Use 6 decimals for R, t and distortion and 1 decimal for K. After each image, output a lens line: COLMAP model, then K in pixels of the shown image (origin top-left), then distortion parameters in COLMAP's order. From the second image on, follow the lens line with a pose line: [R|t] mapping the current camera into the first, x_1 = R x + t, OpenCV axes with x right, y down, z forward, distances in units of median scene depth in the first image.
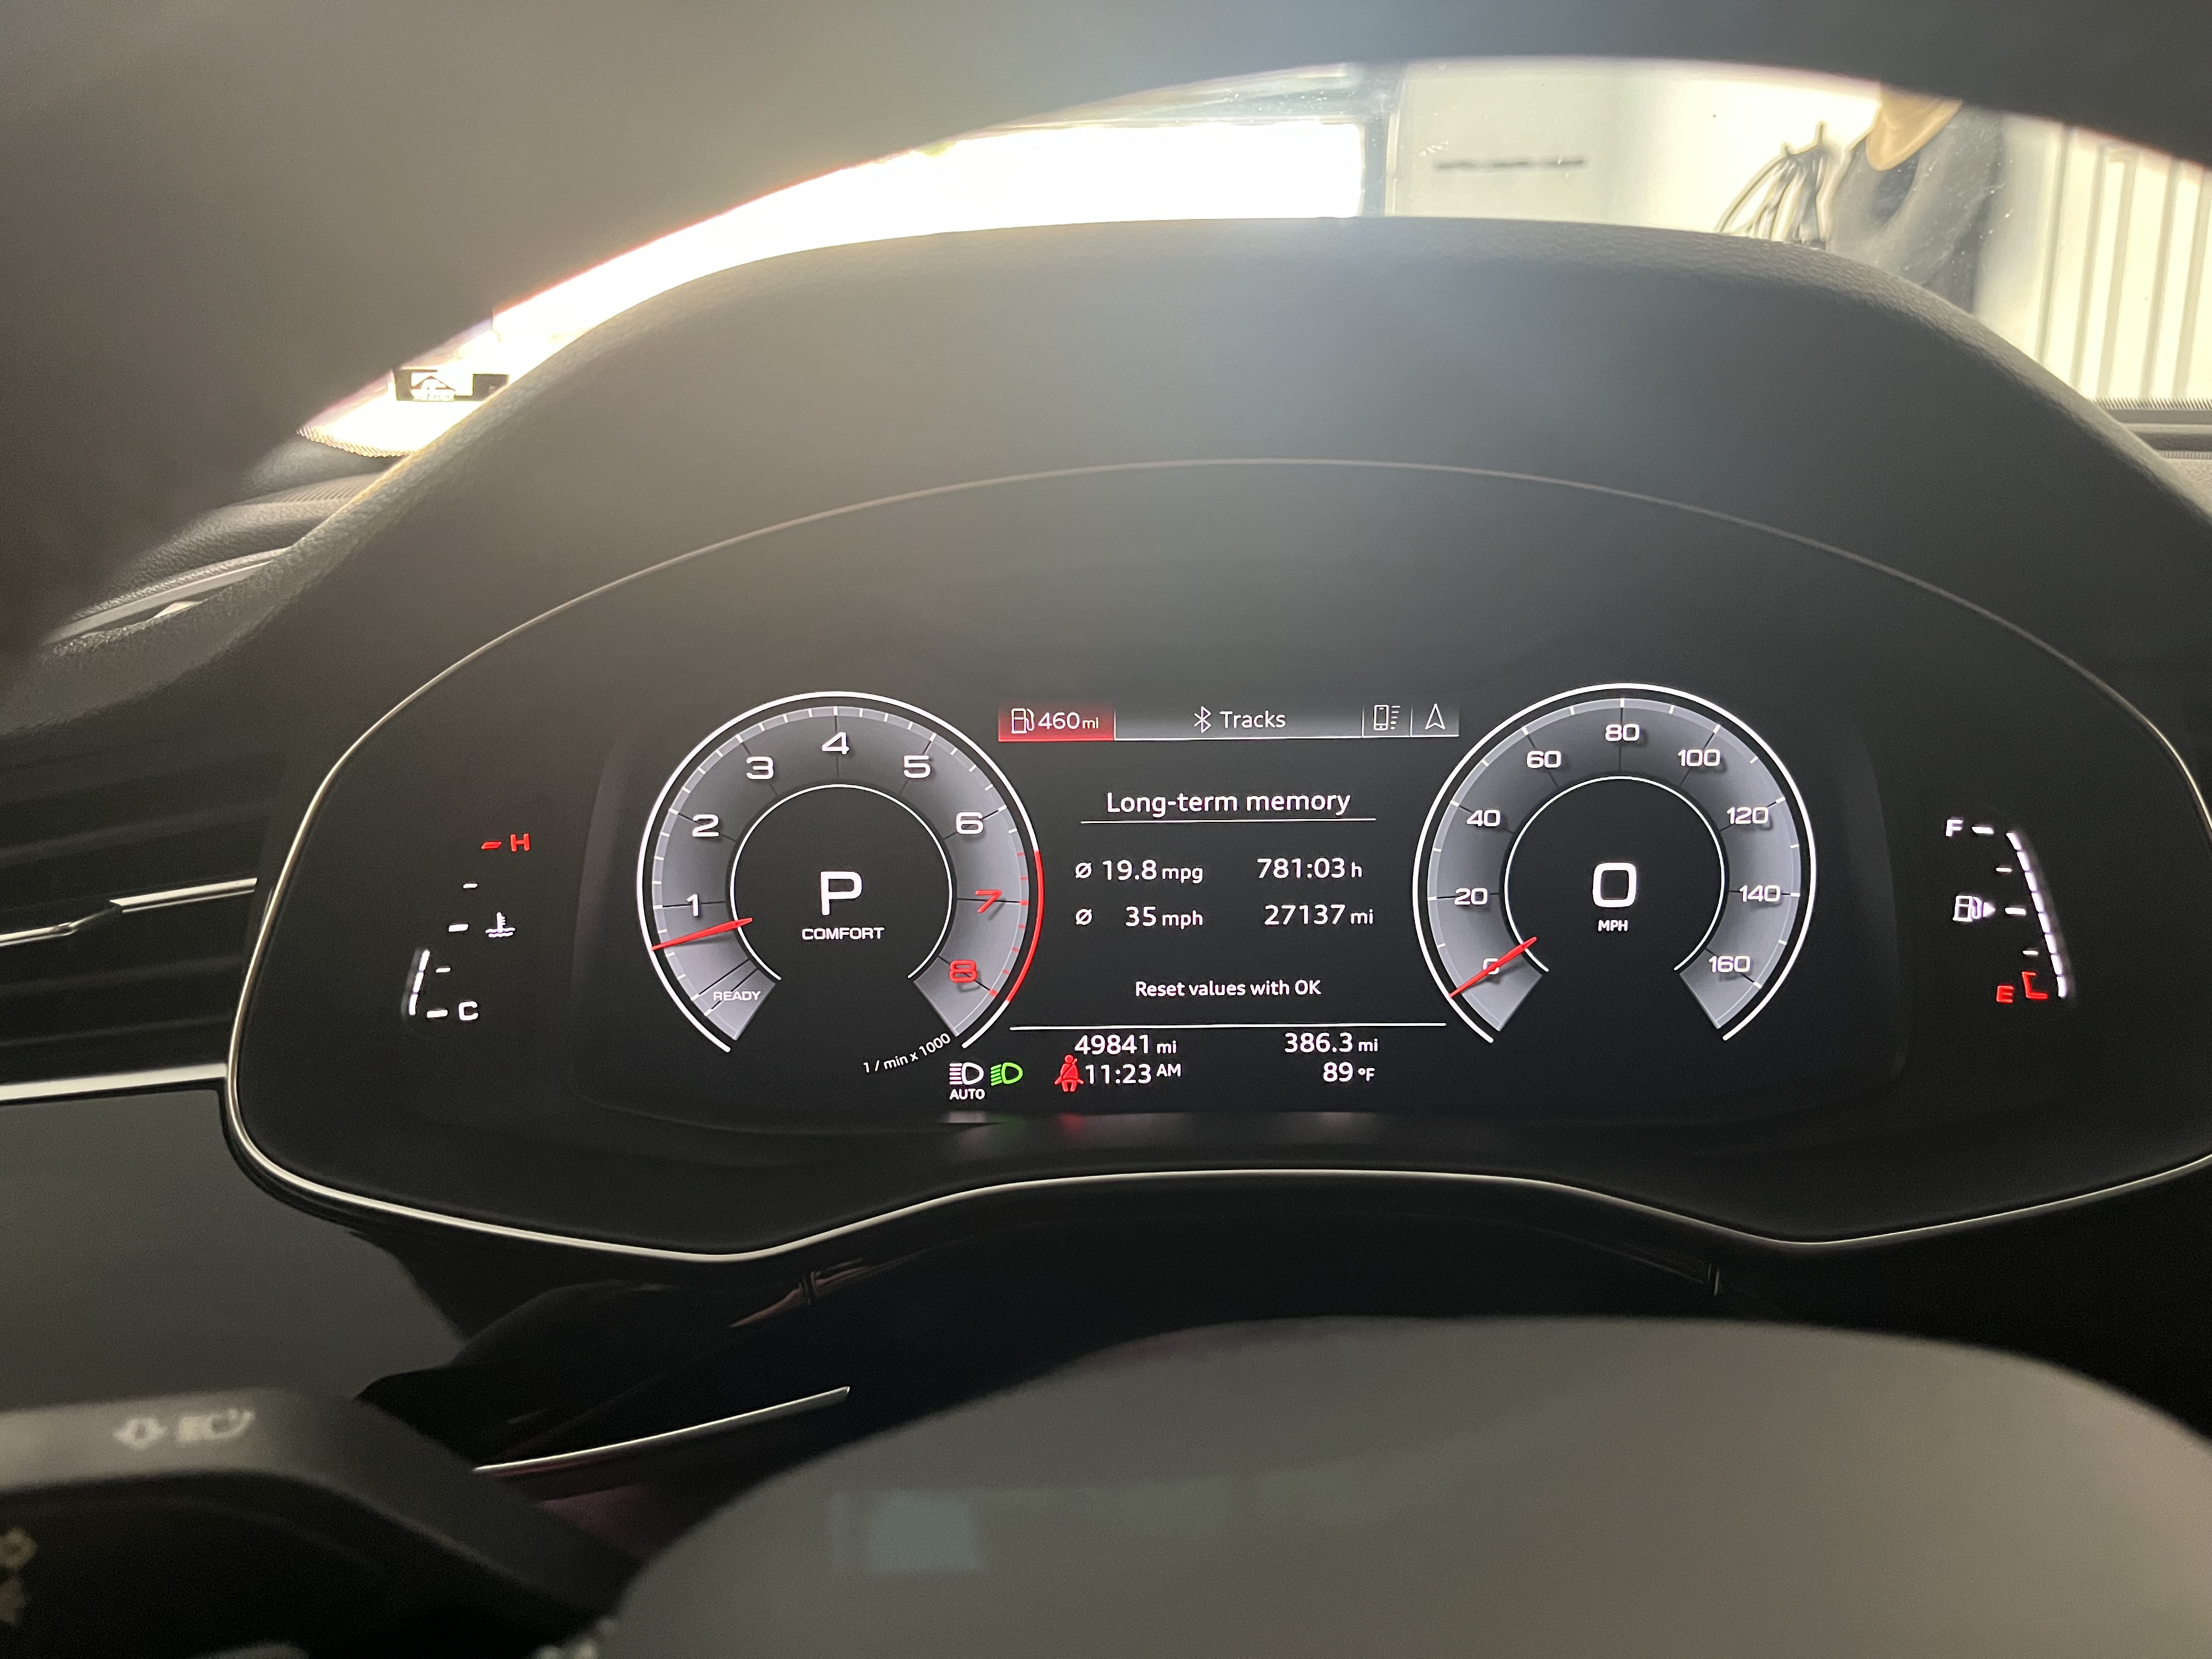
lens RADIAL K [[1687.2, 0, 1093.0], [0, 1687.2, 823.8], [0, 0, 1]] dist [0.027765, 0.000820]
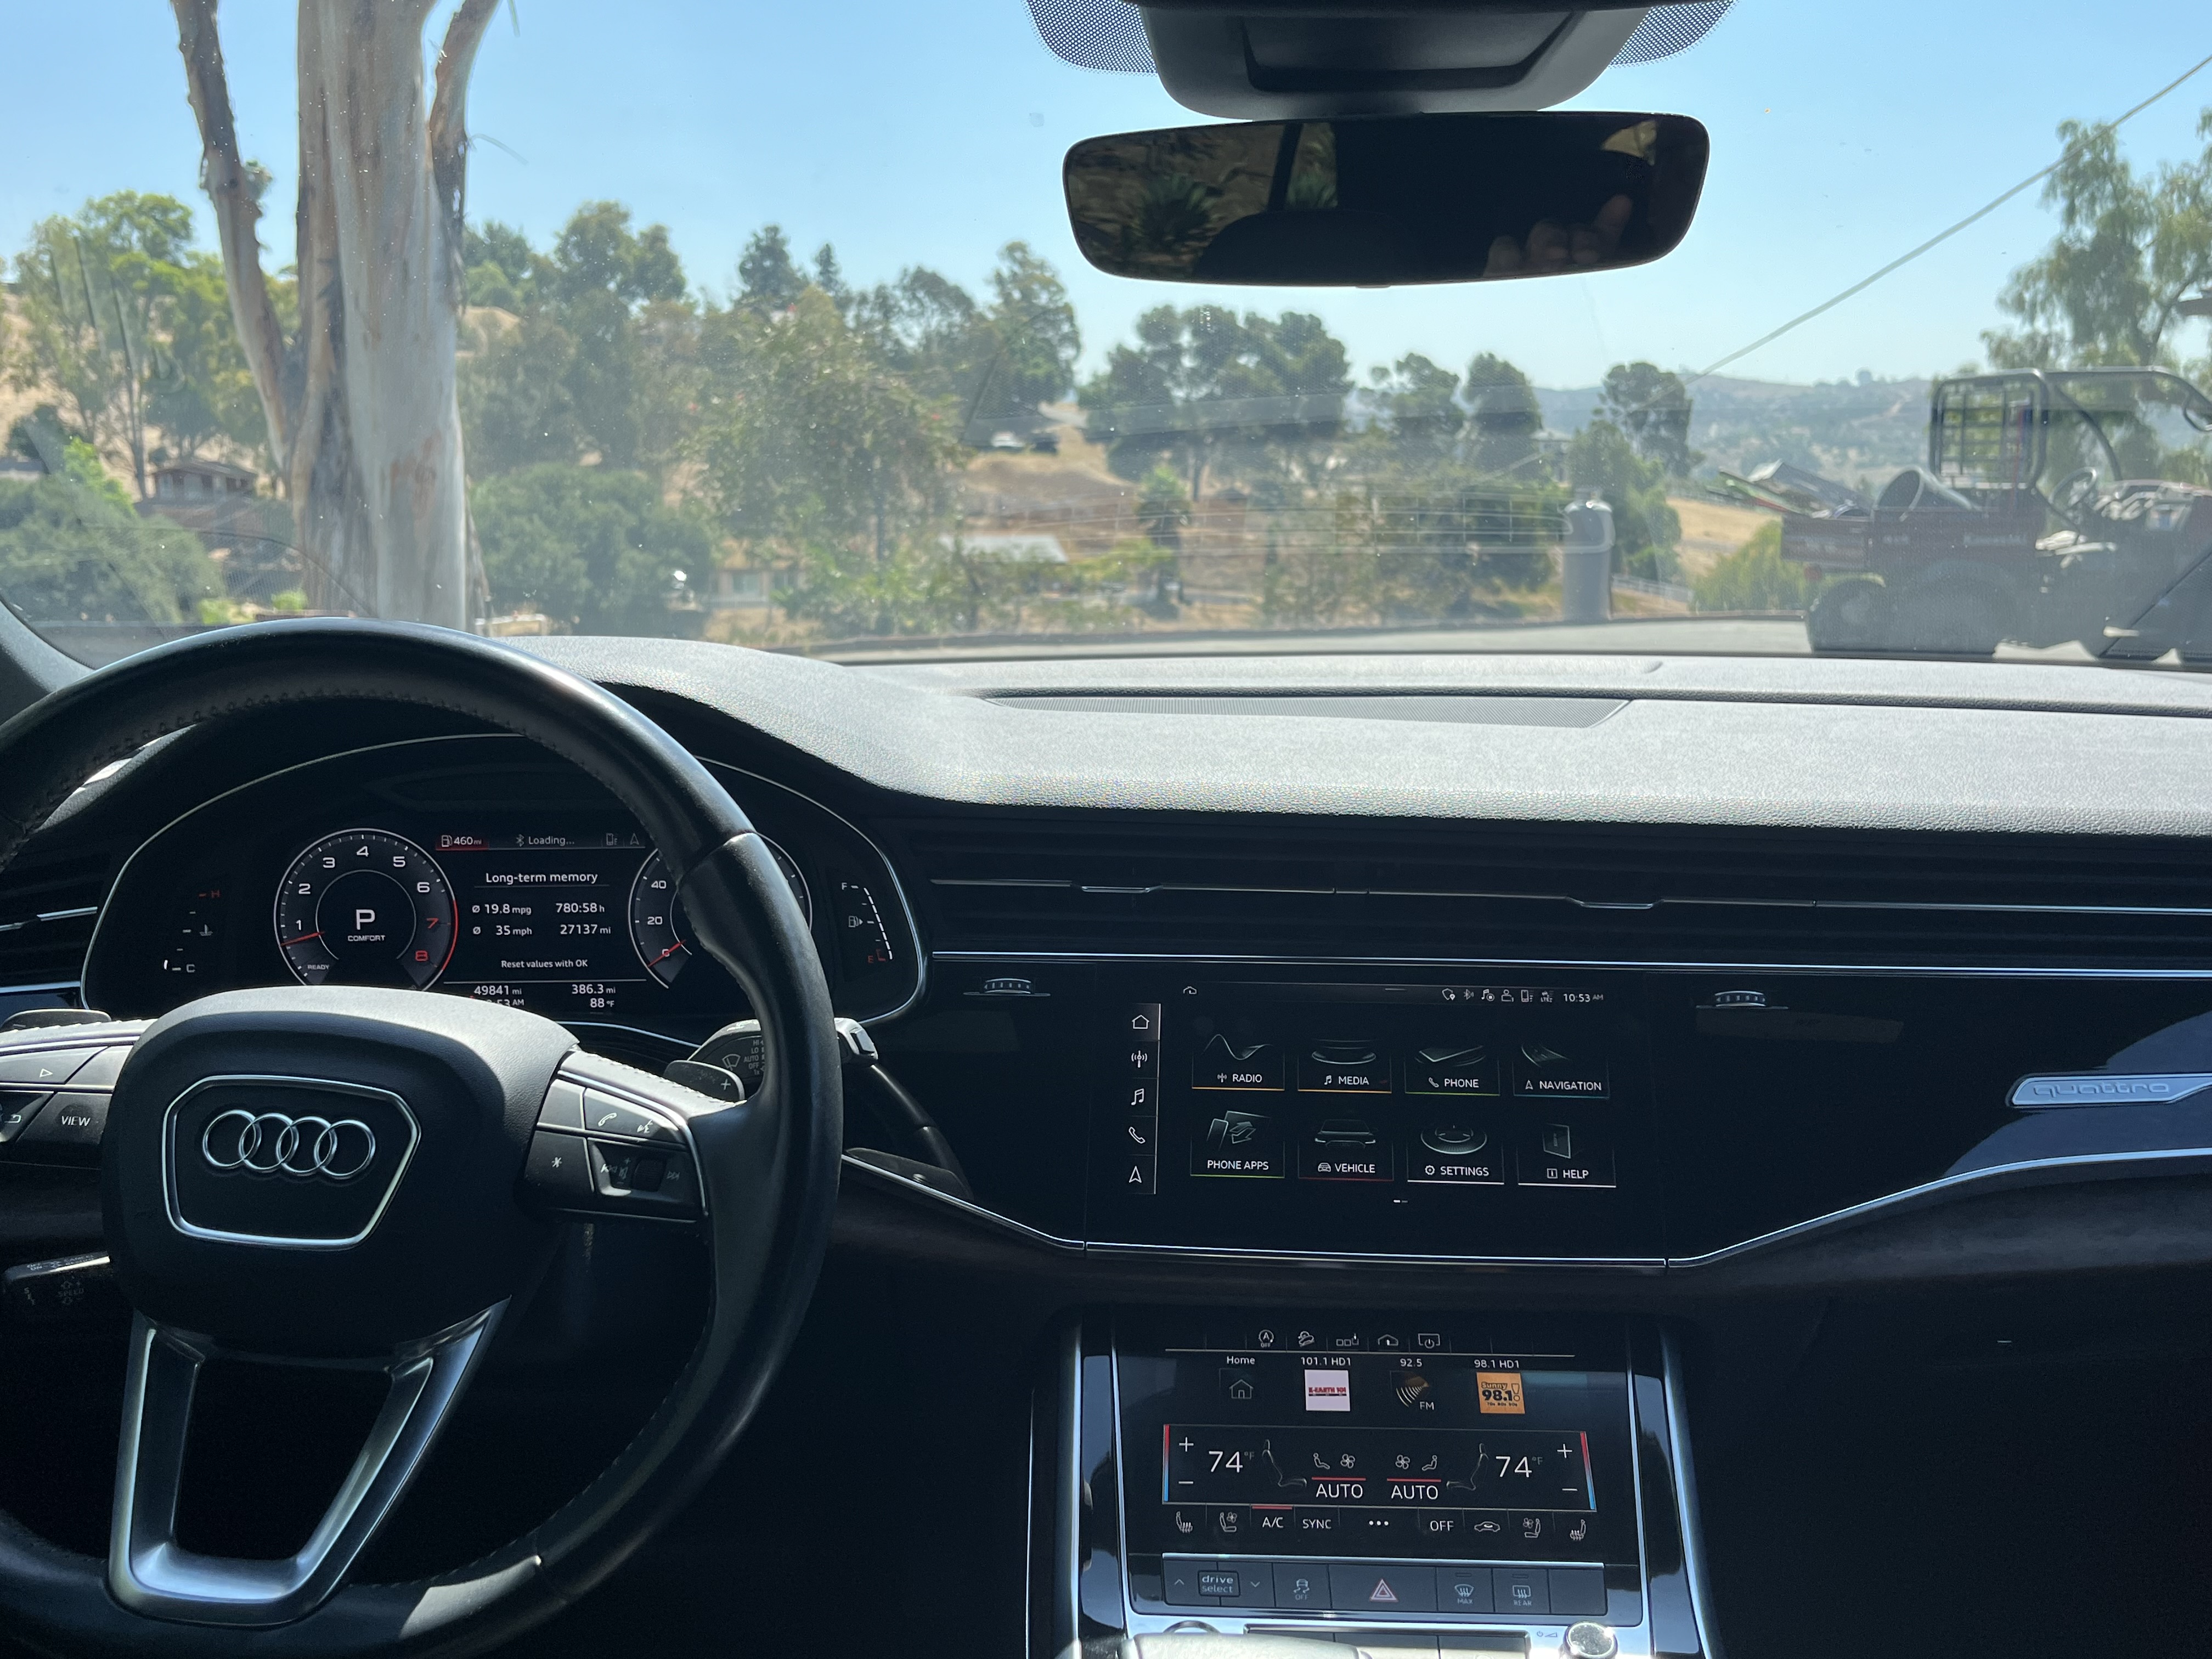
lens RADIAL K [[1928.3, 0, 1093.9], [0, 1928.3, 818.8], [0, 0, 1]] dist [0.055617, -0.077675]
pose [[0.999915, 0.000956, 0.013018, 0.764359], [0.000386, 0.994711, -0.102714, 0.170287], [-0.013047, 0.102710, 0.994626, -1.532860]]
